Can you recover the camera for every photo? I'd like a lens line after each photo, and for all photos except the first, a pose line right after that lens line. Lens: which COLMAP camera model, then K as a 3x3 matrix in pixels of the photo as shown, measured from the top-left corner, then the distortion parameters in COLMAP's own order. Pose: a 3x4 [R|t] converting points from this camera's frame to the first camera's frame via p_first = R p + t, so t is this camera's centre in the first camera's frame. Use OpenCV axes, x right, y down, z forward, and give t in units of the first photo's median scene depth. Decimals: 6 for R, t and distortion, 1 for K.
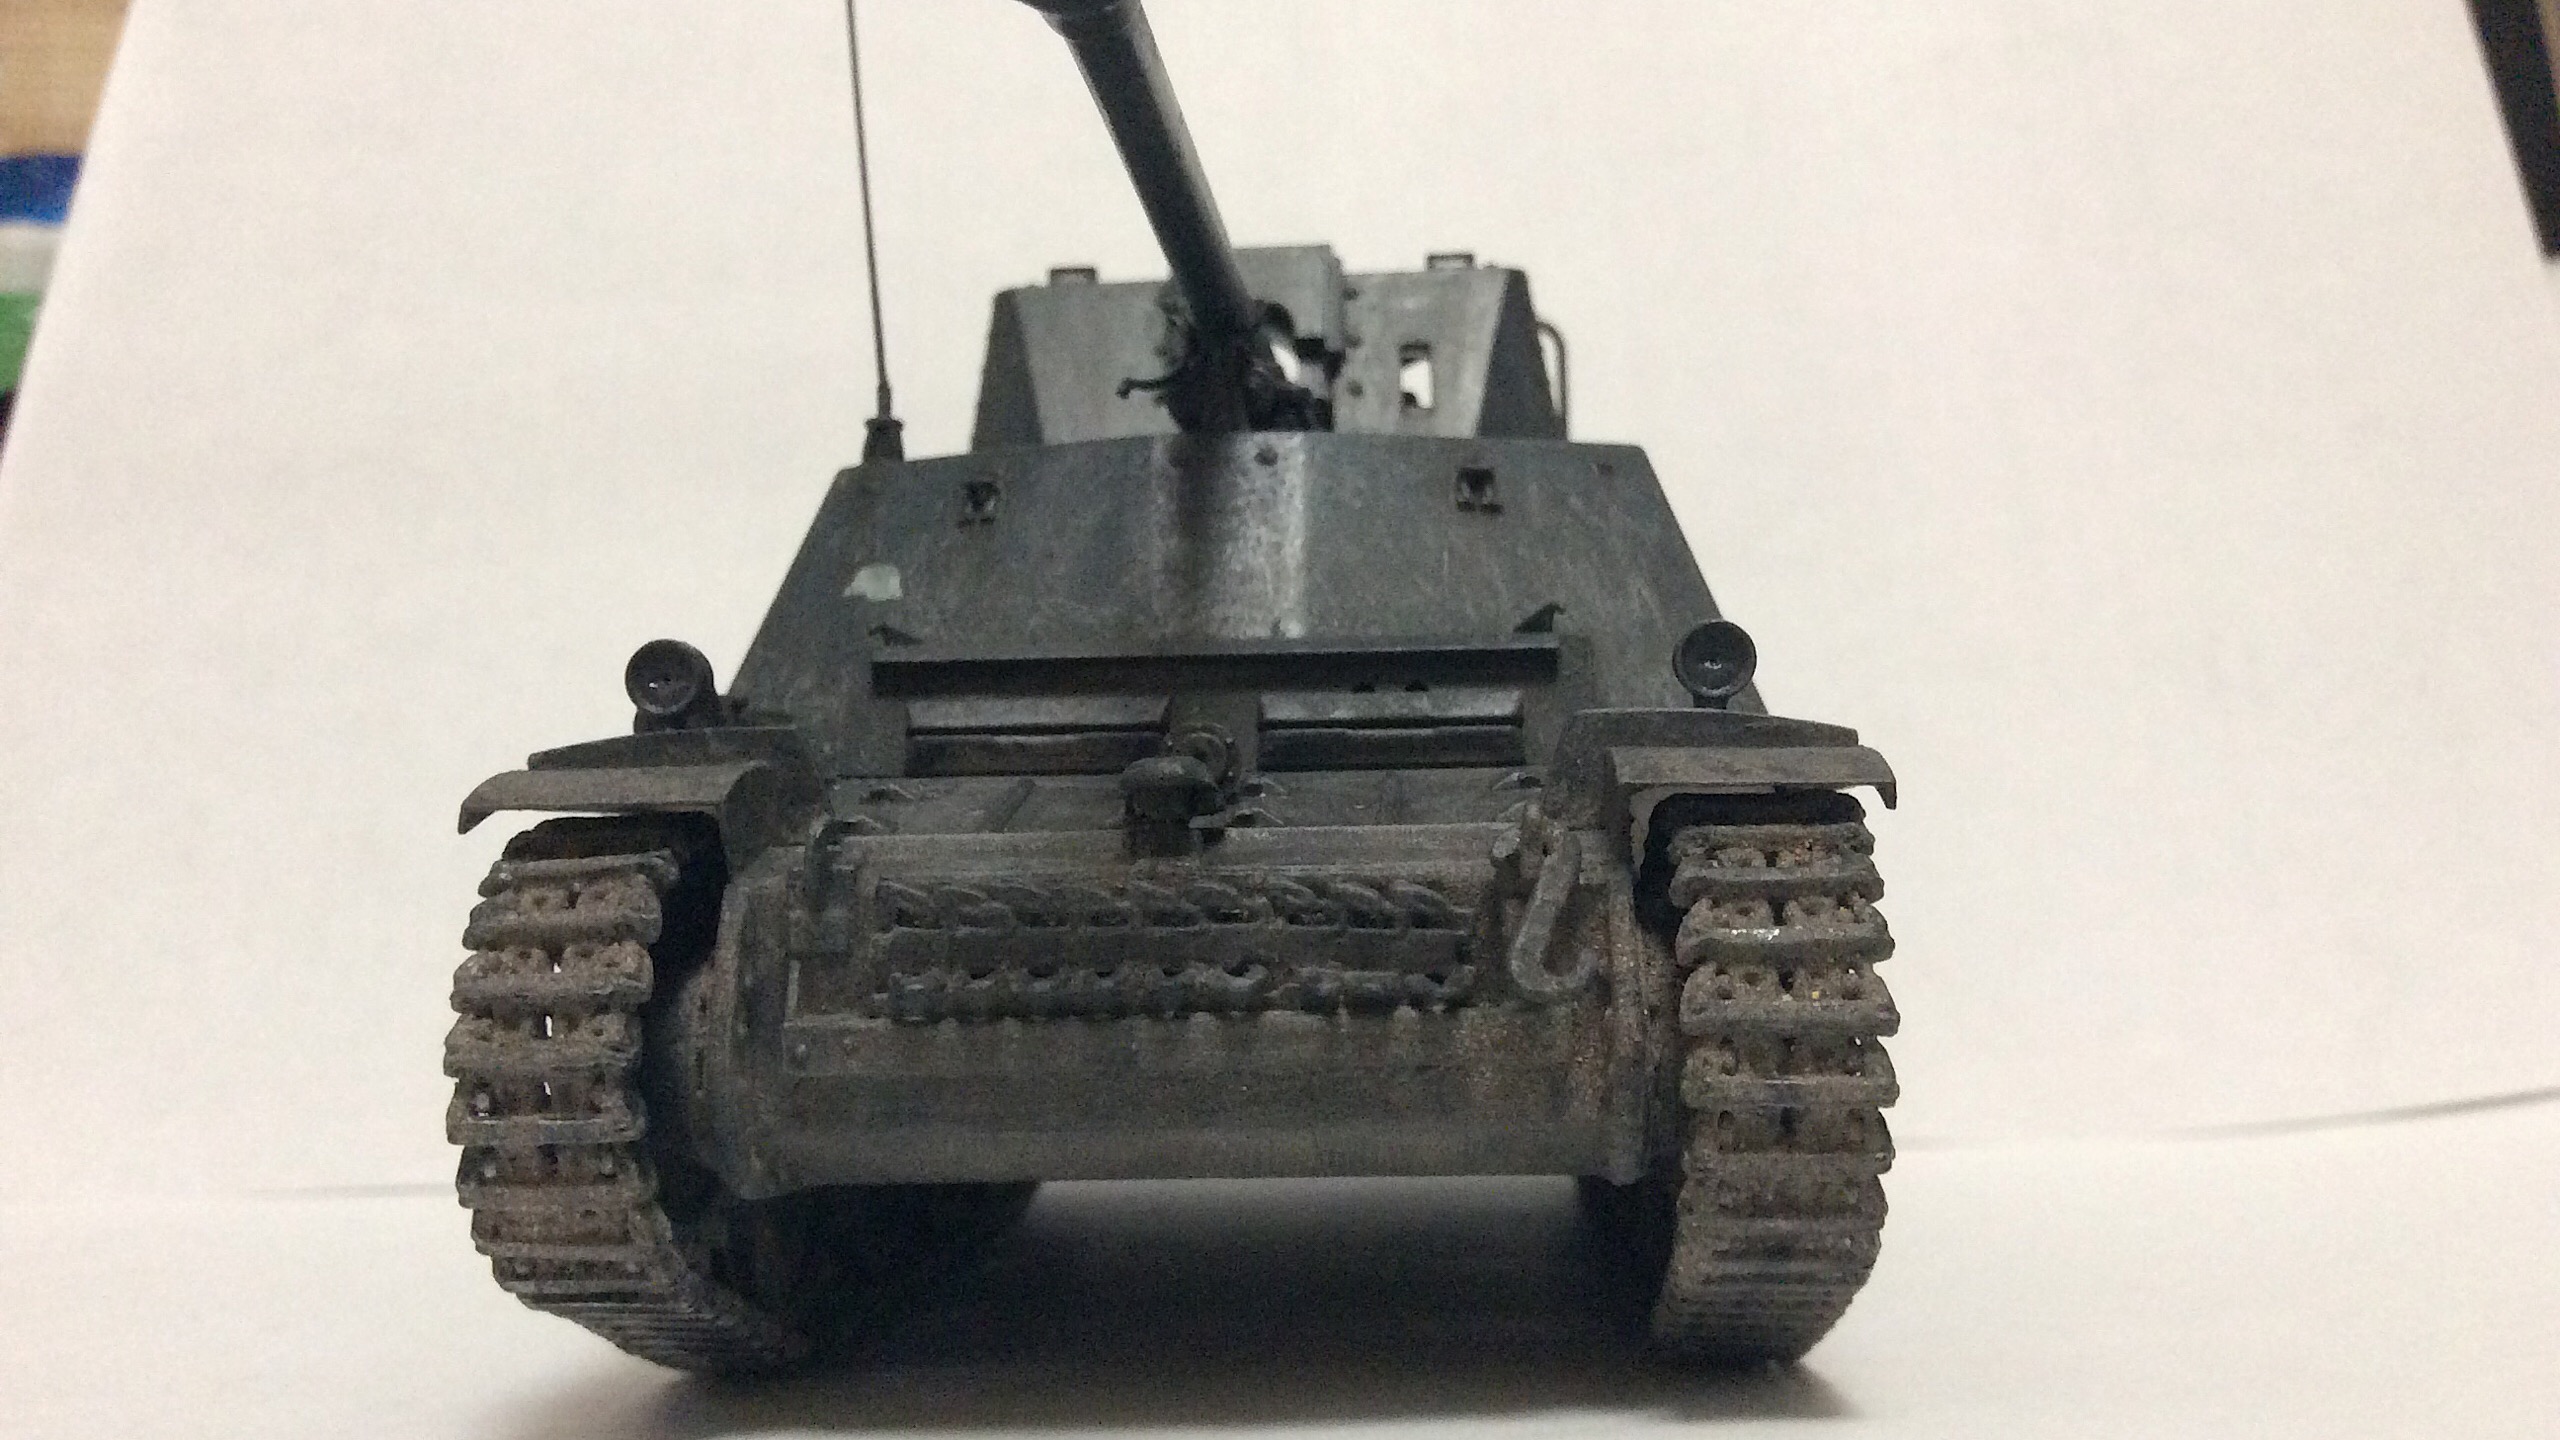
lens RADIAL K [[2523.3, 0, 1307.1], [0, 2523.3, 722.0], [0, 0, 1]] dist [0.242553, -0.888195]
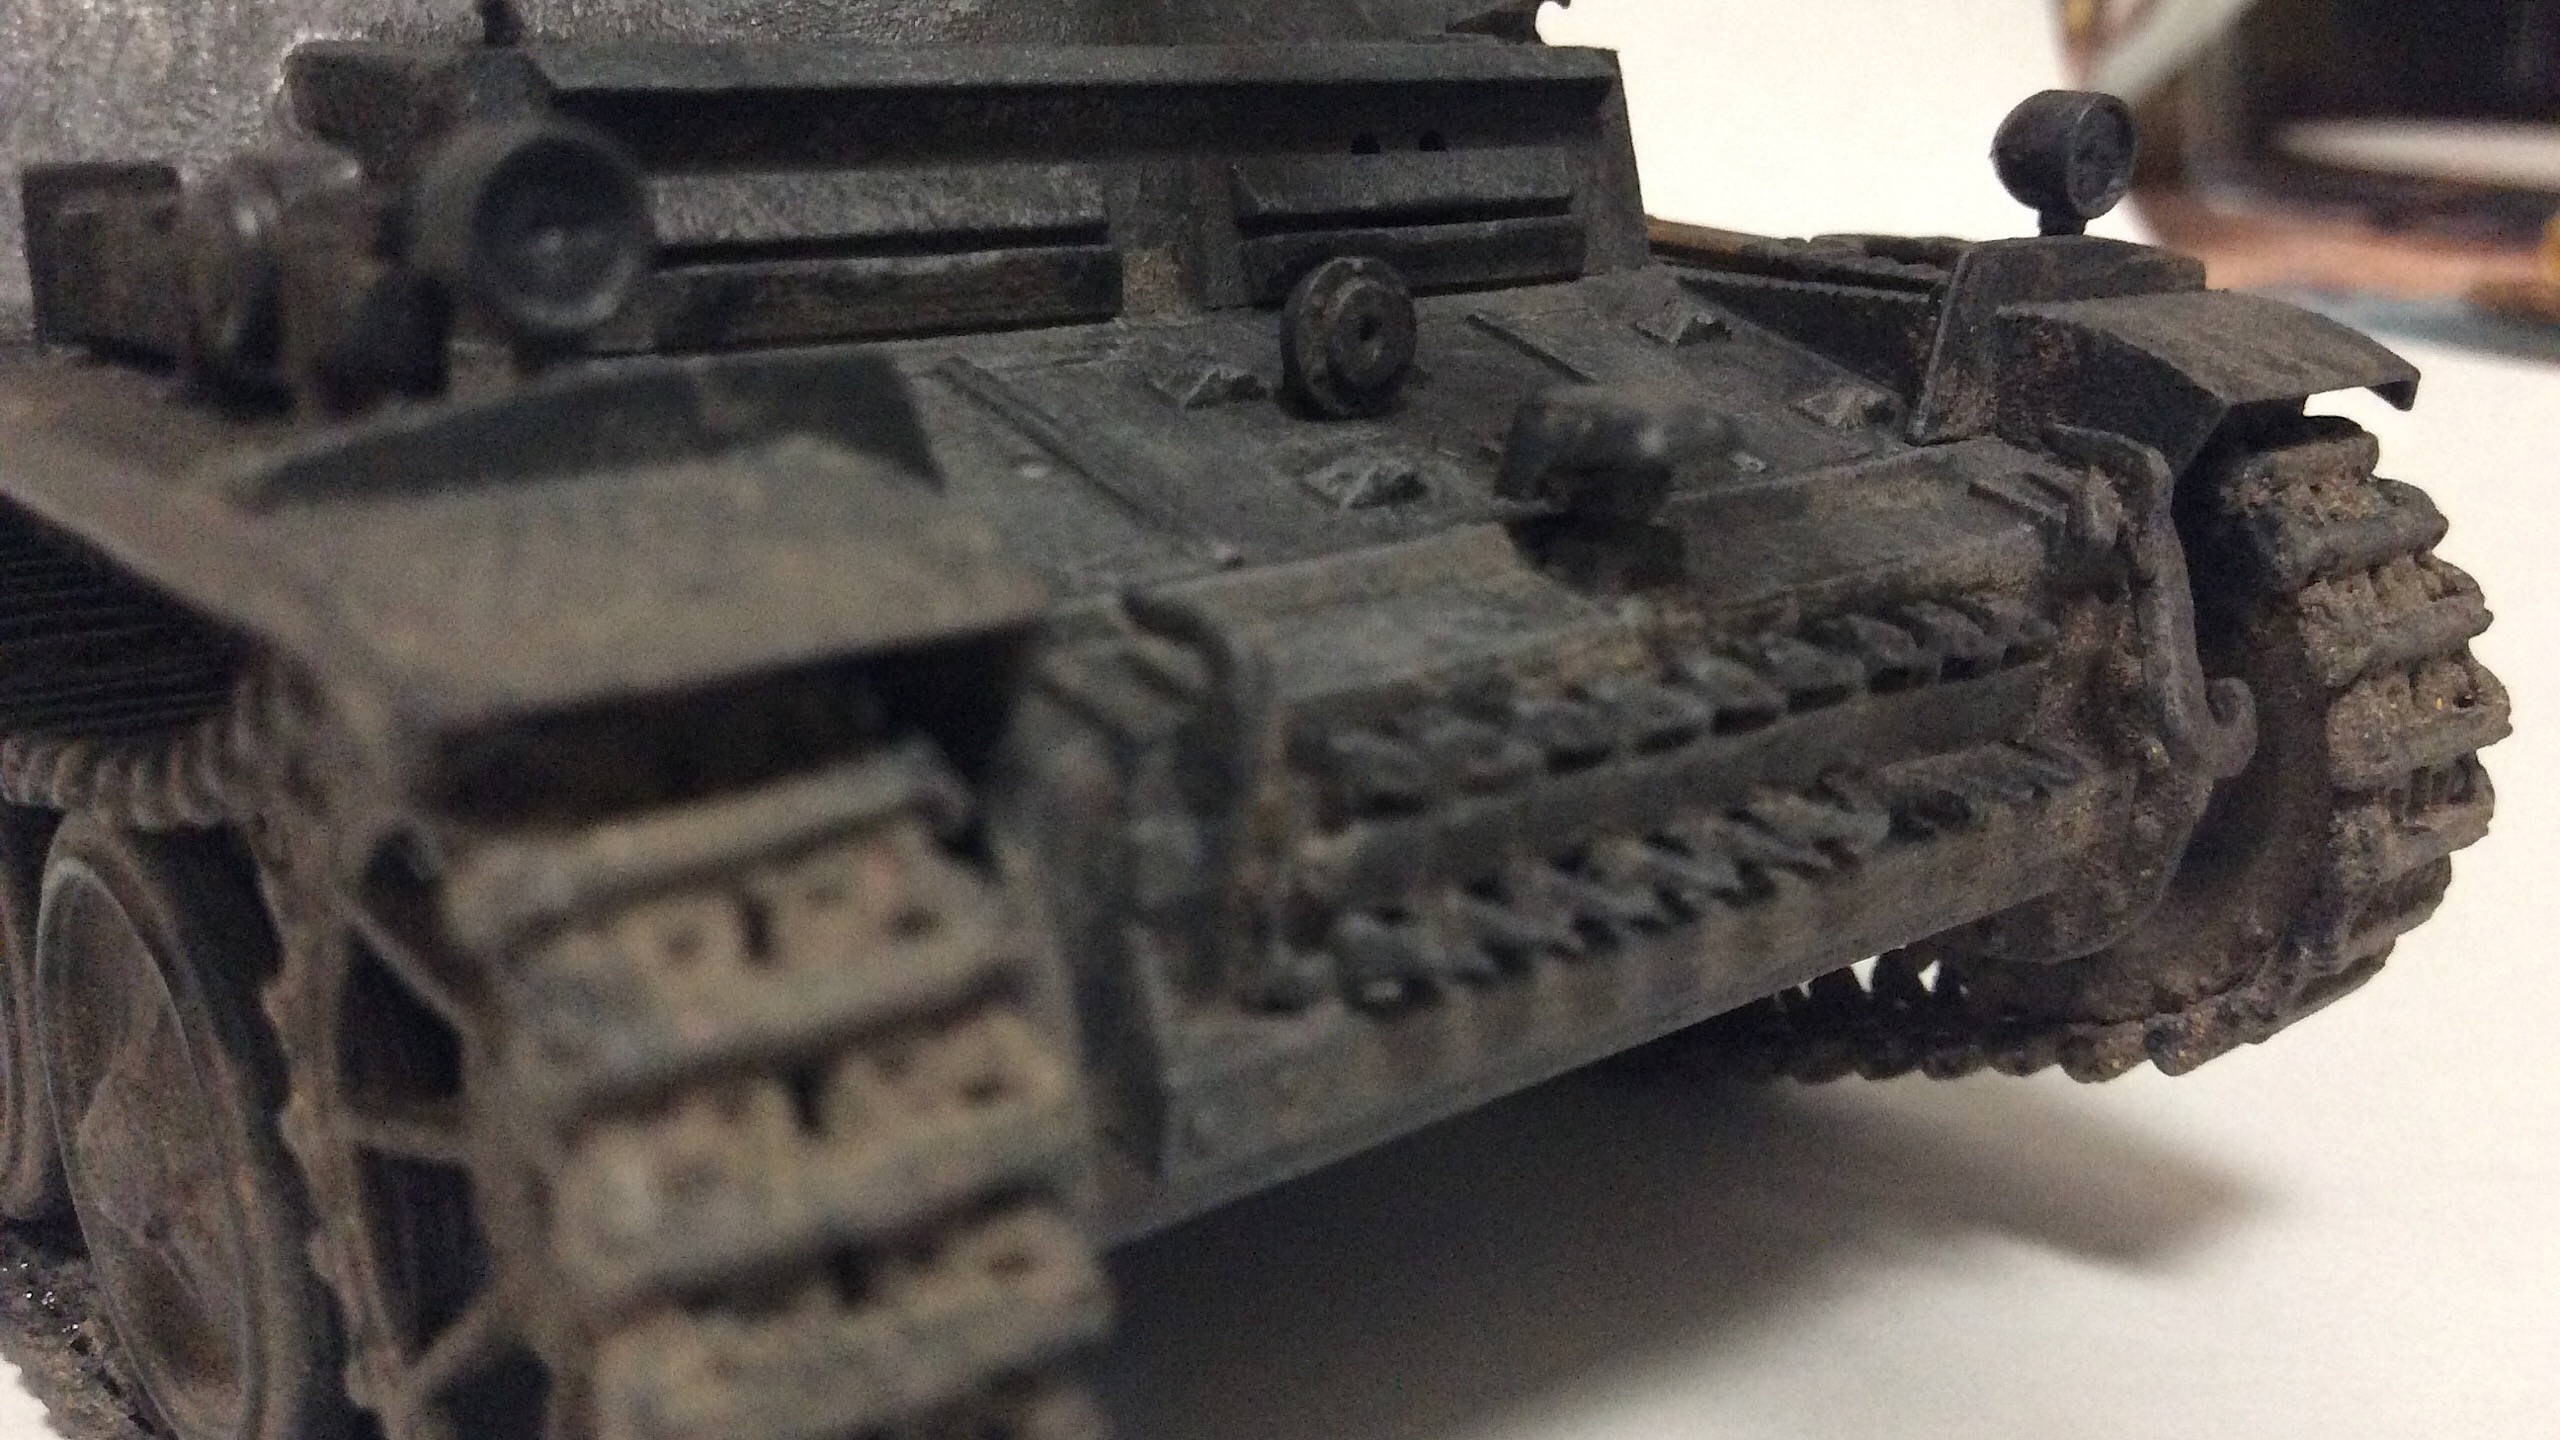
lens RADIAL K [[2523.3, 0, 1307.1], [0, 2523.3, 722.0], [0, 0, 1]] dist [0.242553, -0.888195]
pose [[0.716127, -0.164625, 0.678277, -0.459628], [-0.071994, 0.949181, 0.306387, -0.075211], [-0.694247, -0.268244, 0.667882, 0.676183]]
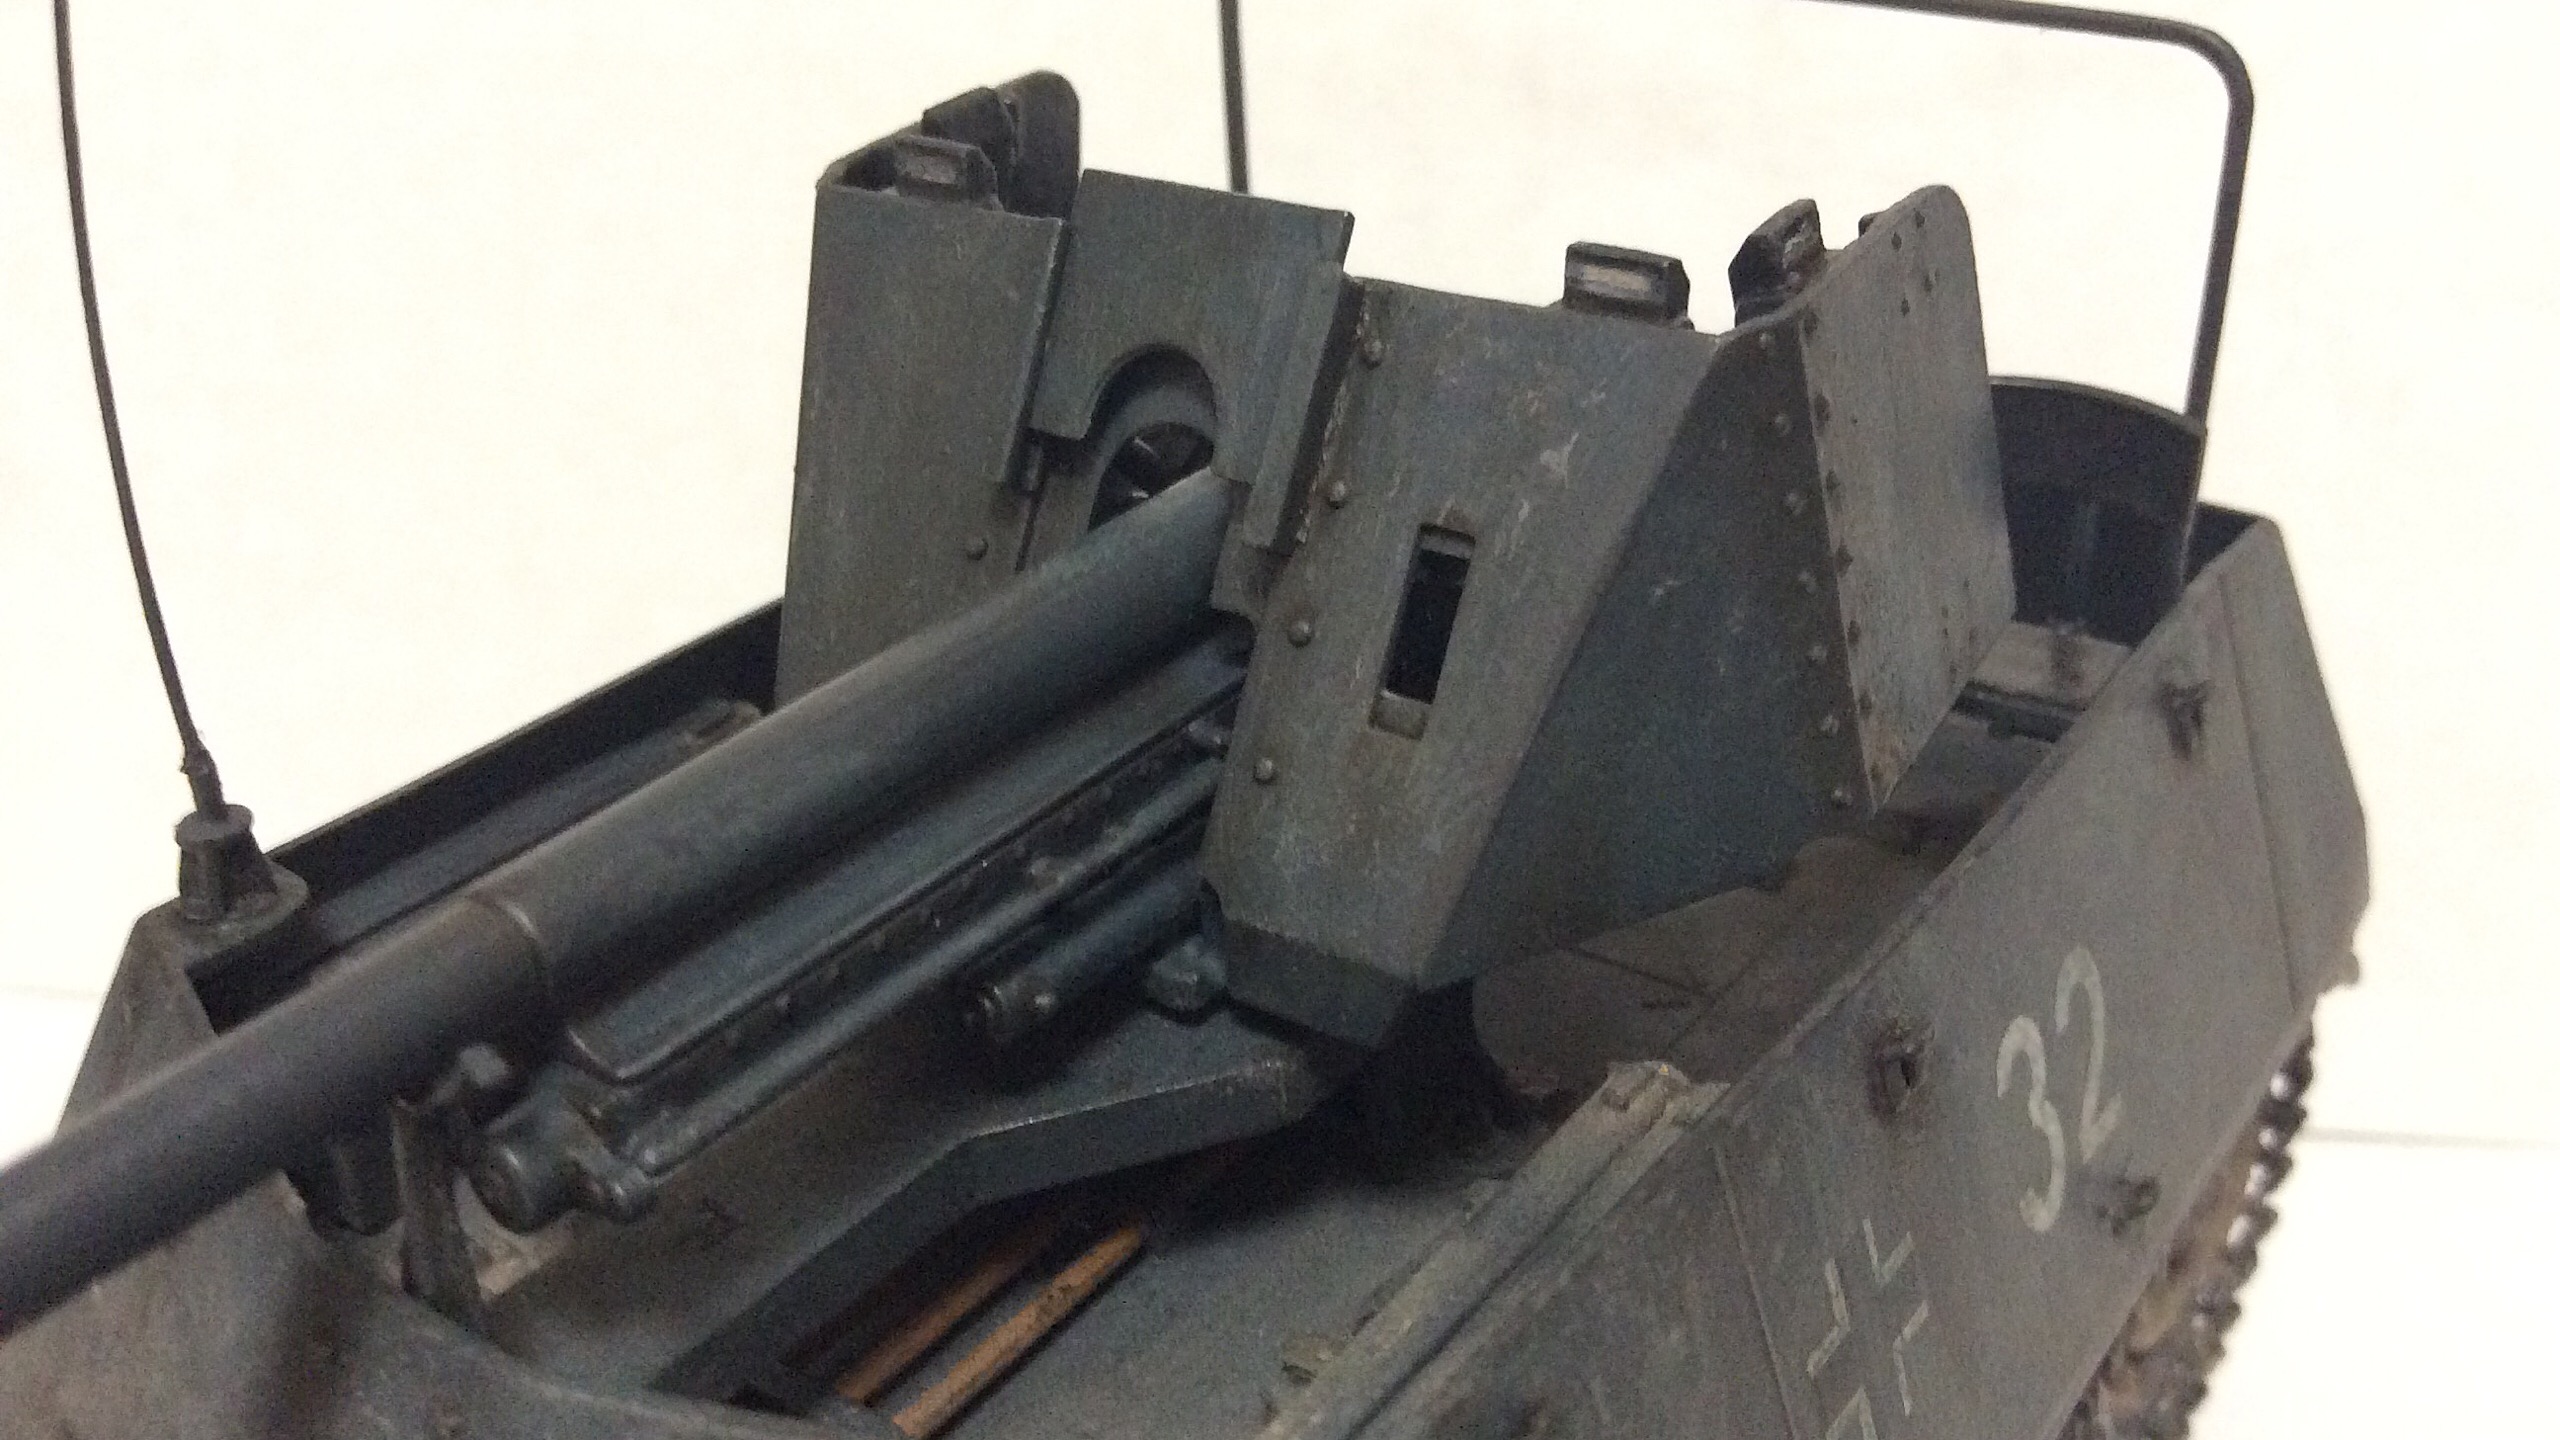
lens RADIAL K [[2435.8, 0, 1272.9], [0, 2435.8, 651.3], [0, 0, 1]] dist [0.248727, -0.771735]
pose [[0.830164, 0.250096, -0.498277, 0.363381], [0.056170, 0.851673, 0.521055, -0.549897], [0.554683, -0.460549, 0.692980, 1.059209]]
